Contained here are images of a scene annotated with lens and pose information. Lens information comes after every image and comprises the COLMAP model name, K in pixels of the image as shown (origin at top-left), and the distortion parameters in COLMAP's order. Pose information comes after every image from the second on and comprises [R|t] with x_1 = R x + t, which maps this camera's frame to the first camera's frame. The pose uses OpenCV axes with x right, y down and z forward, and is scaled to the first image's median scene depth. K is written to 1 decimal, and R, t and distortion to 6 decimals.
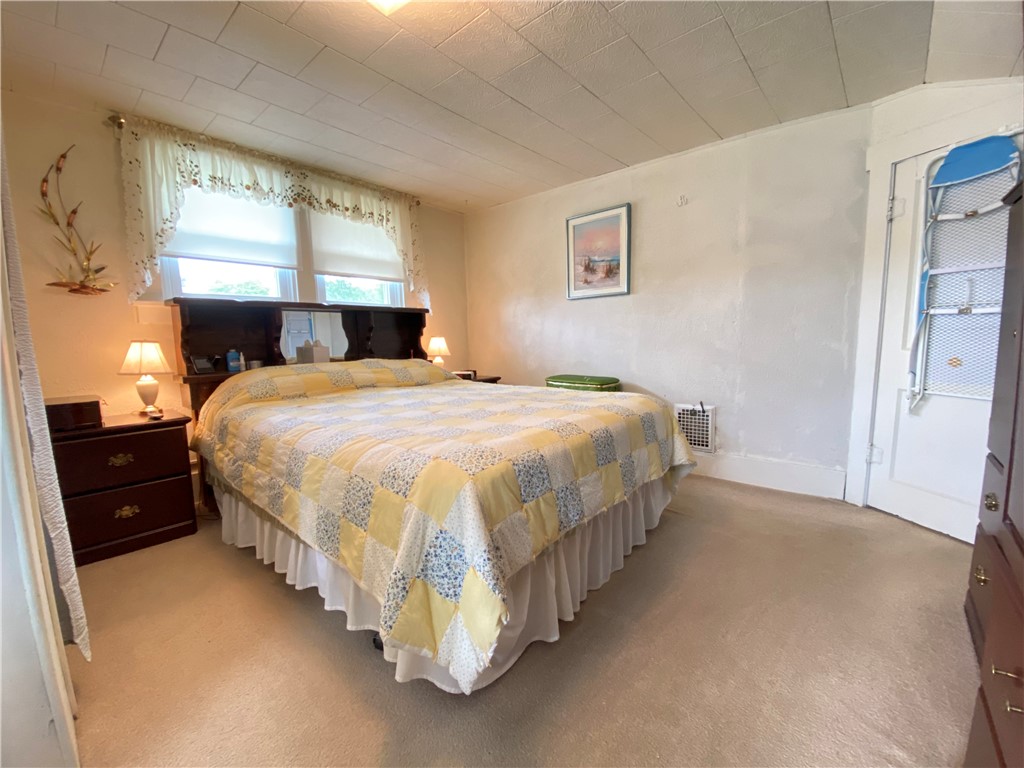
lens RADIAL K [[413.2, 0, 511.4], [0, 413.2, 382.7], [0, 0, 1]] dist [0.015663, -0.018295]
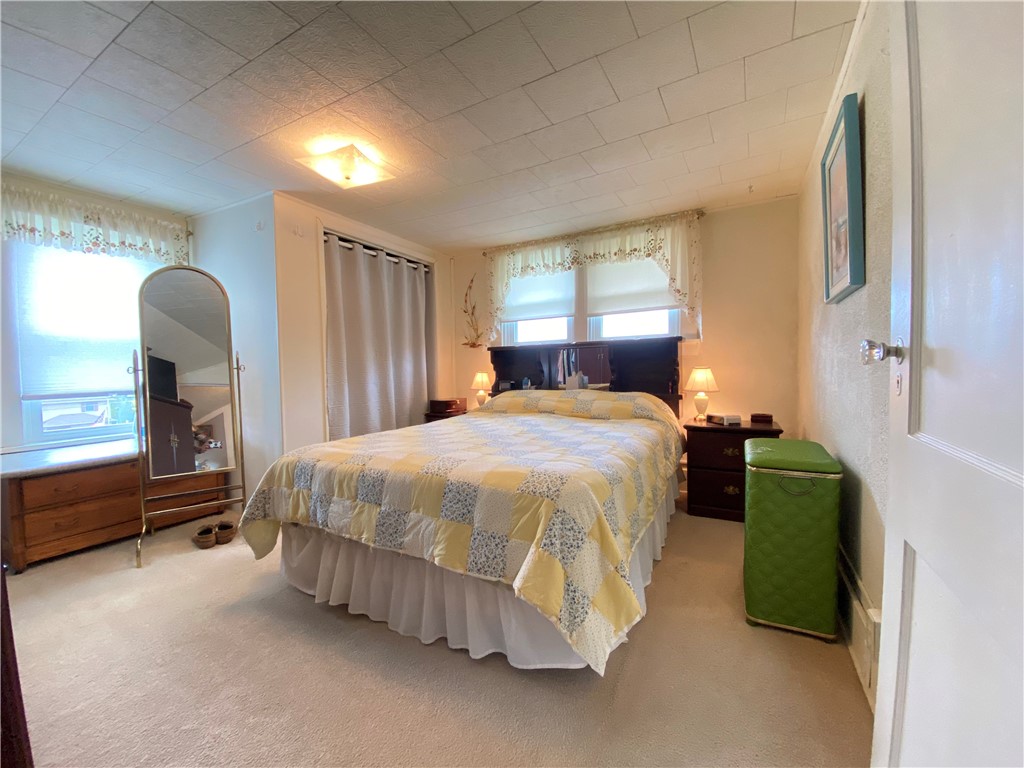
lens RADIAL K [[413.2, 0, 511.4], [0, 413.2, 382.7], [0, 0, 1]] dist [0.015663, -0.018295]
pose [[0.200600, 0.044161, -0.978677, 0.713982], [-0.090319, 0.995563, 0.026410, -0.088082], [0.975501, 0.083095, 0.203699, 0.588400]]
